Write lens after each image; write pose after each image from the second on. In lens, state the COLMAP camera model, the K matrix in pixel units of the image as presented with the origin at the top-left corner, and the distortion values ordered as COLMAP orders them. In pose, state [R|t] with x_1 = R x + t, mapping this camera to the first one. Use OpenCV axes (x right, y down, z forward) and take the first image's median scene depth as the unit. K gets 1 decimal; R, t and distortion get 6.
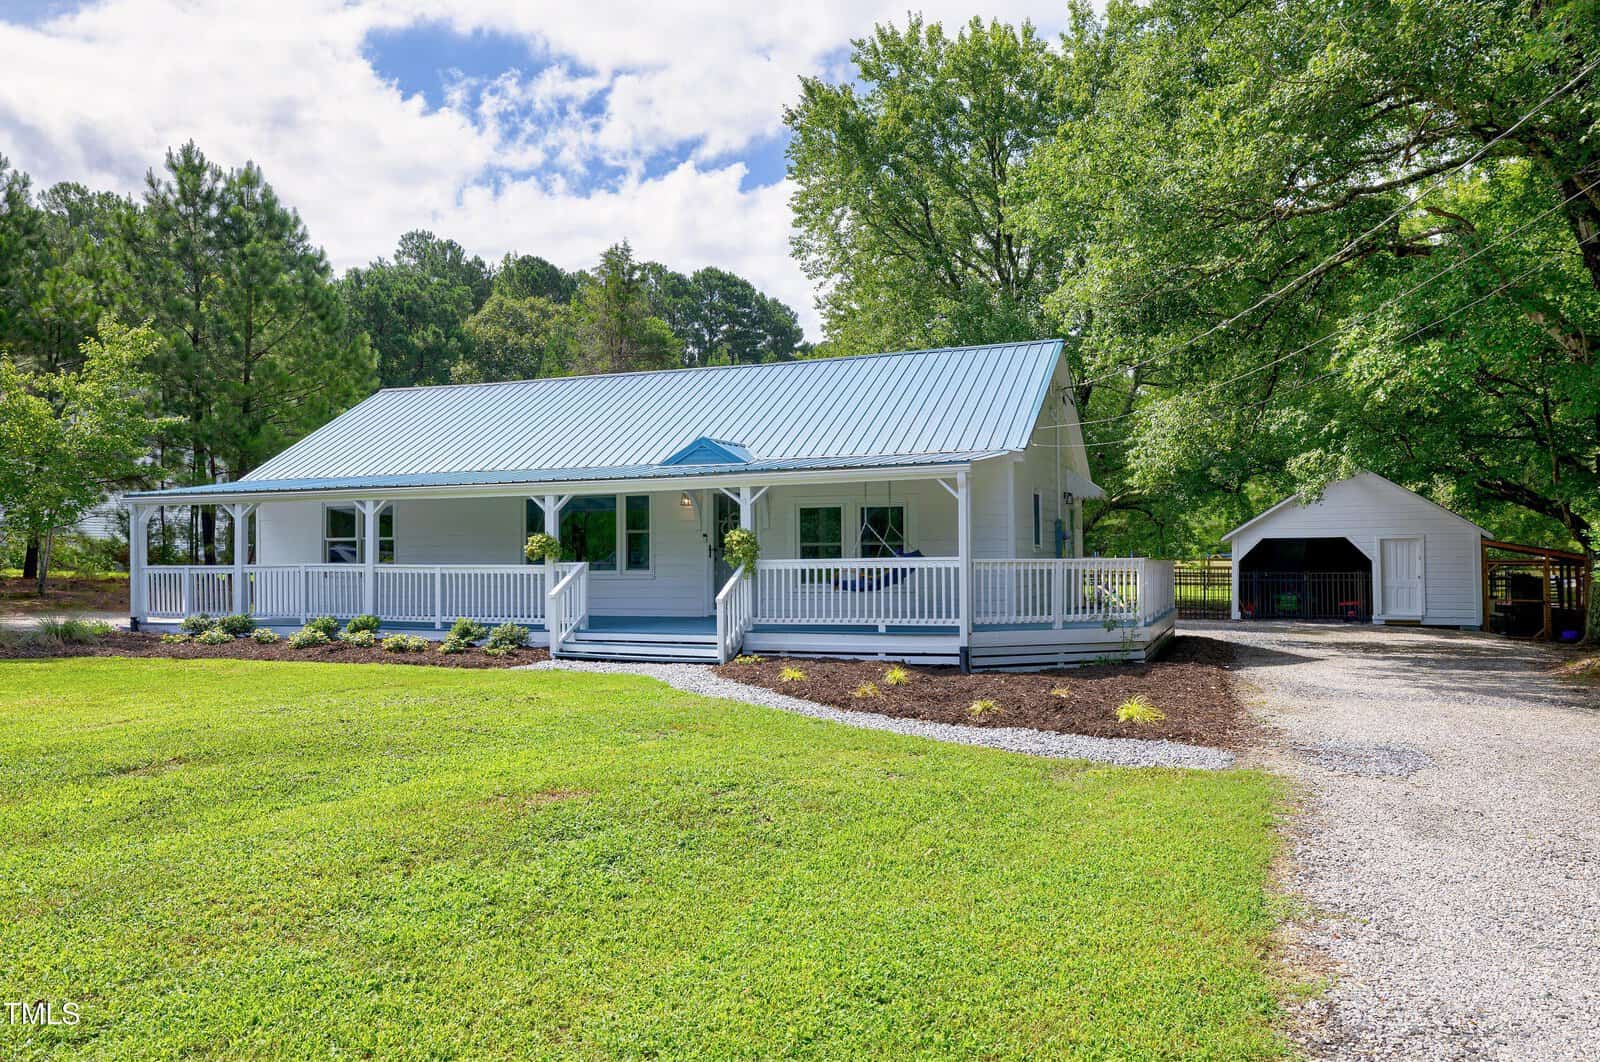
lens RADIAL K [[1123.2, 0, 799.0], [0, 1123.2, 566.7], [0, 0, 1]] dist [0.012093, -0.000411]
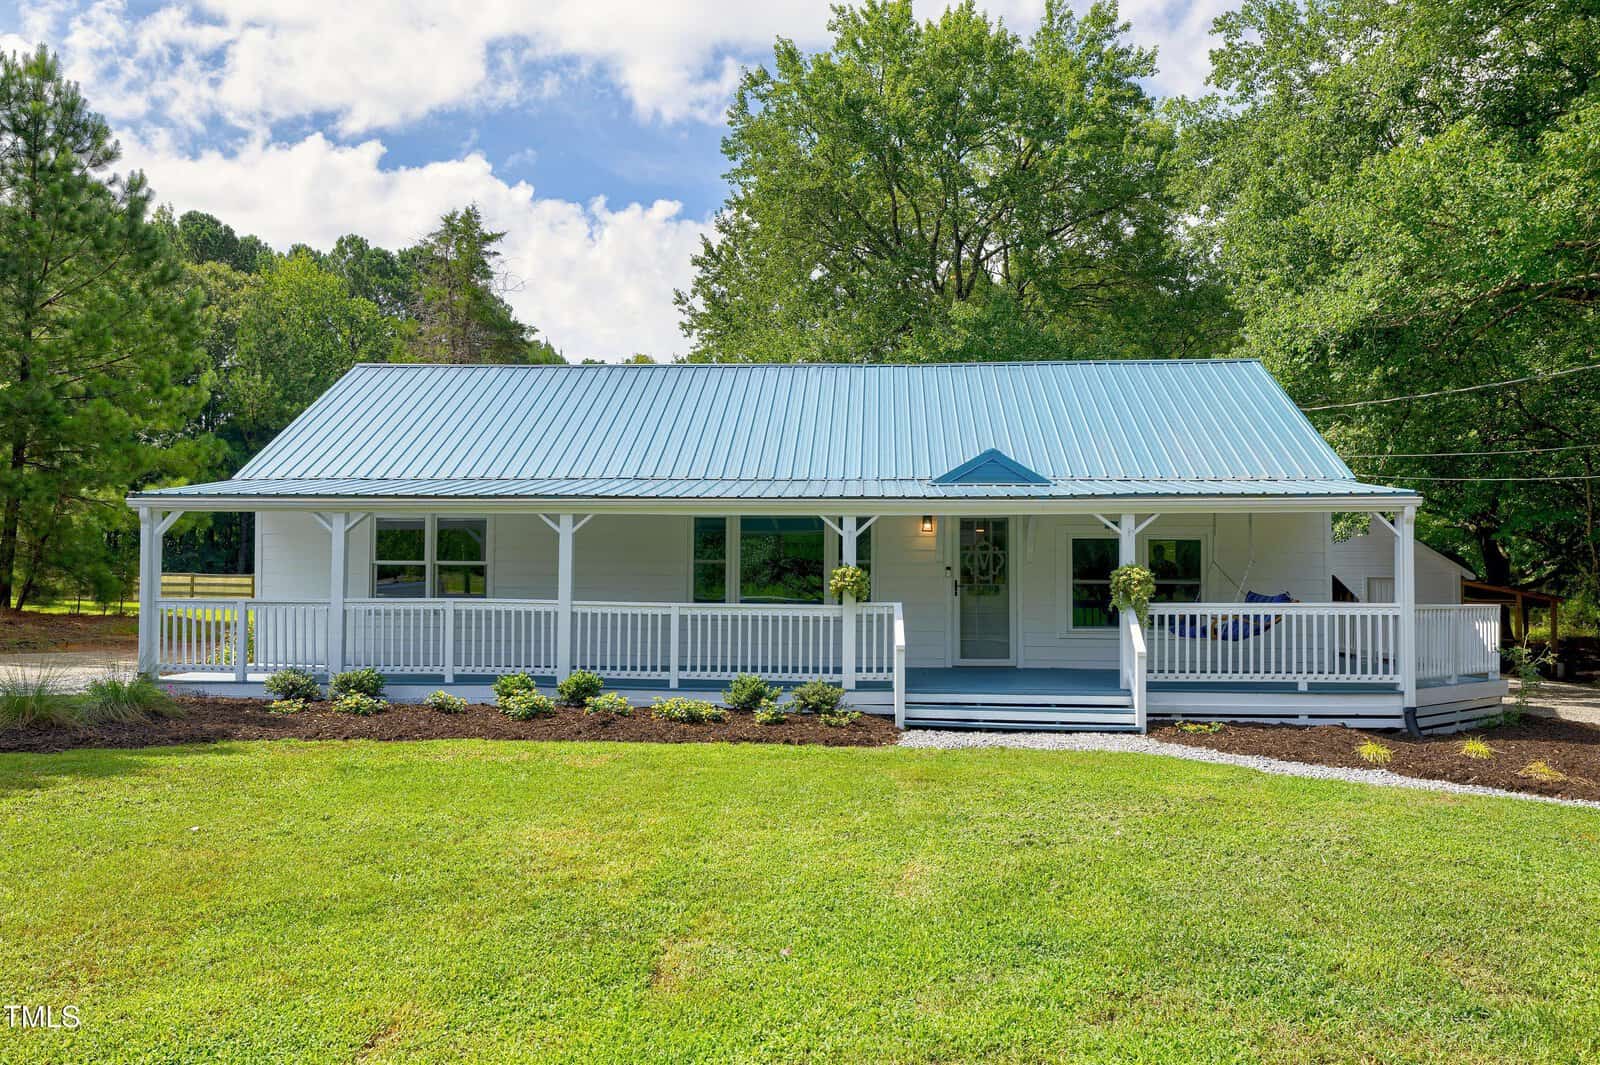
lens RADIAL K [[1123.2, 0, 799.0], [0, 1123.2, 568.2], [0, 0, 1]] dist [0.012093, -0.000411]
pose [[0.953304, 0.011669, 0.301787, -0.499174], [-0.010031, 0.999925, -0.006976, -0.022167], [-0.301846, 0.003623, 0.953350, 0.275864]]
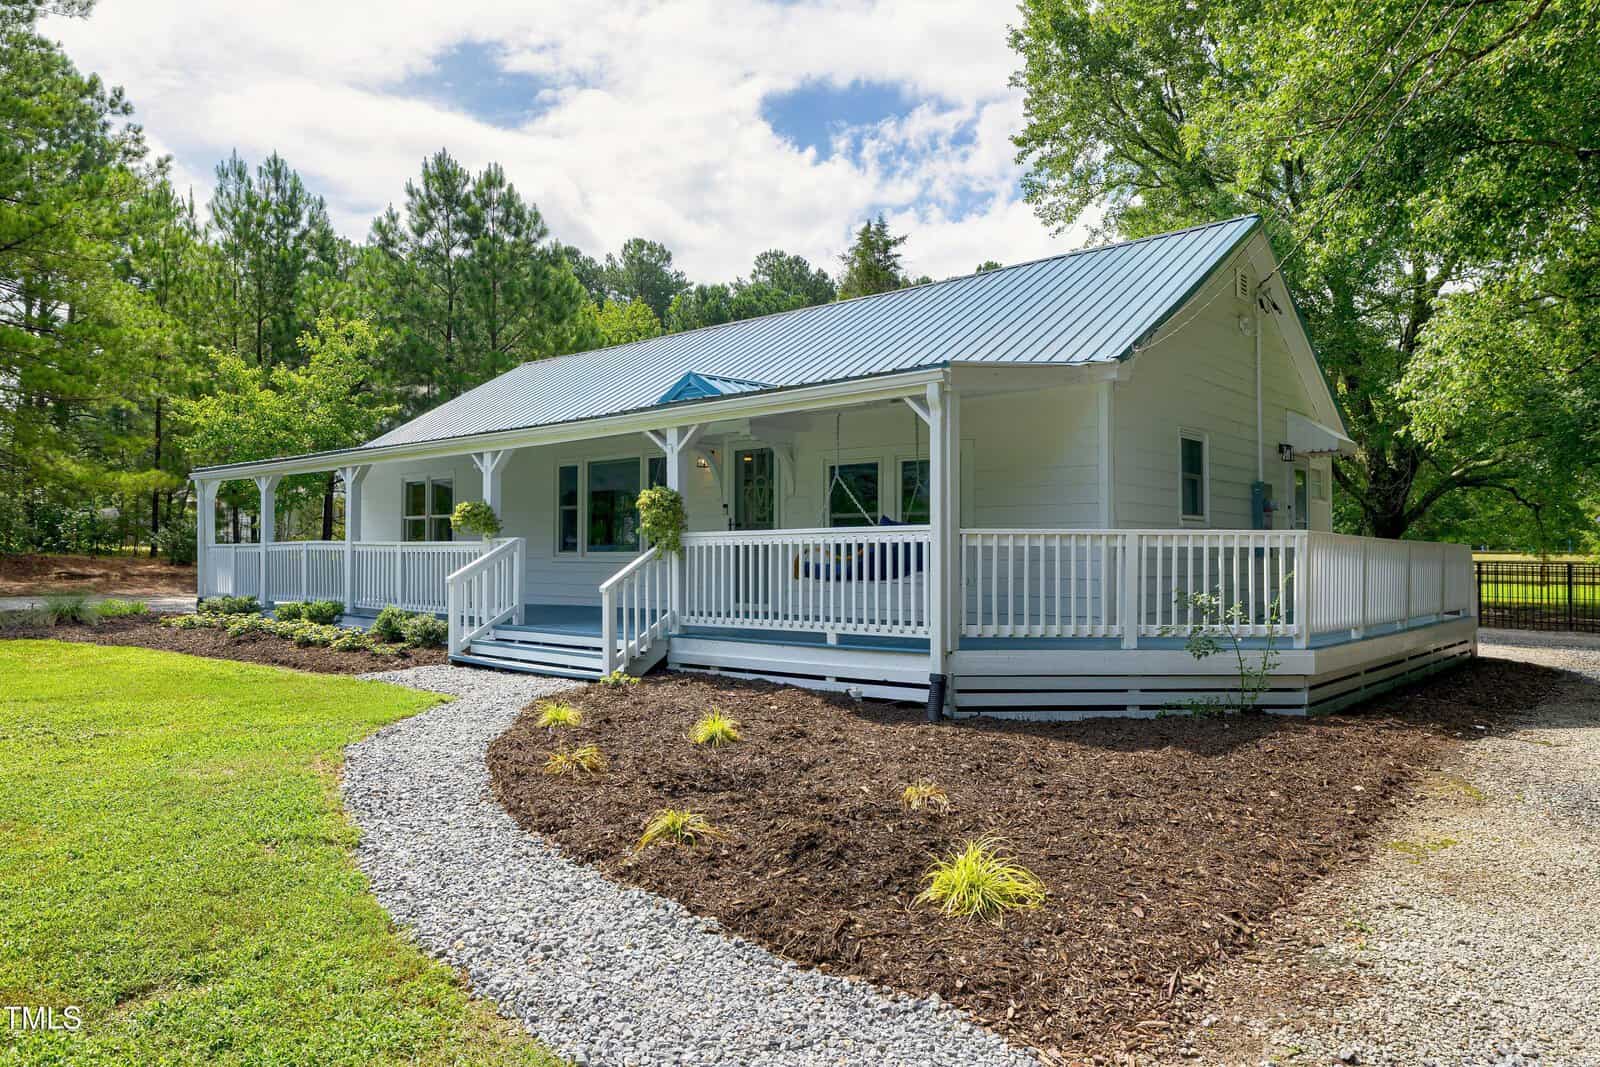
lens RADIAL K [[1052.5, 0, 800.0], [0, 1052.5, 533.5], [0, 0, 1]] dist [-0.008168, 0.000191]
pose [[0.944638, -0.000628, -0.328114, 0.229969], [-0.008420, 0.999622, -0.026157, 0.010571], [0.328006, 0.027471, 0.944276, 0.393291]]
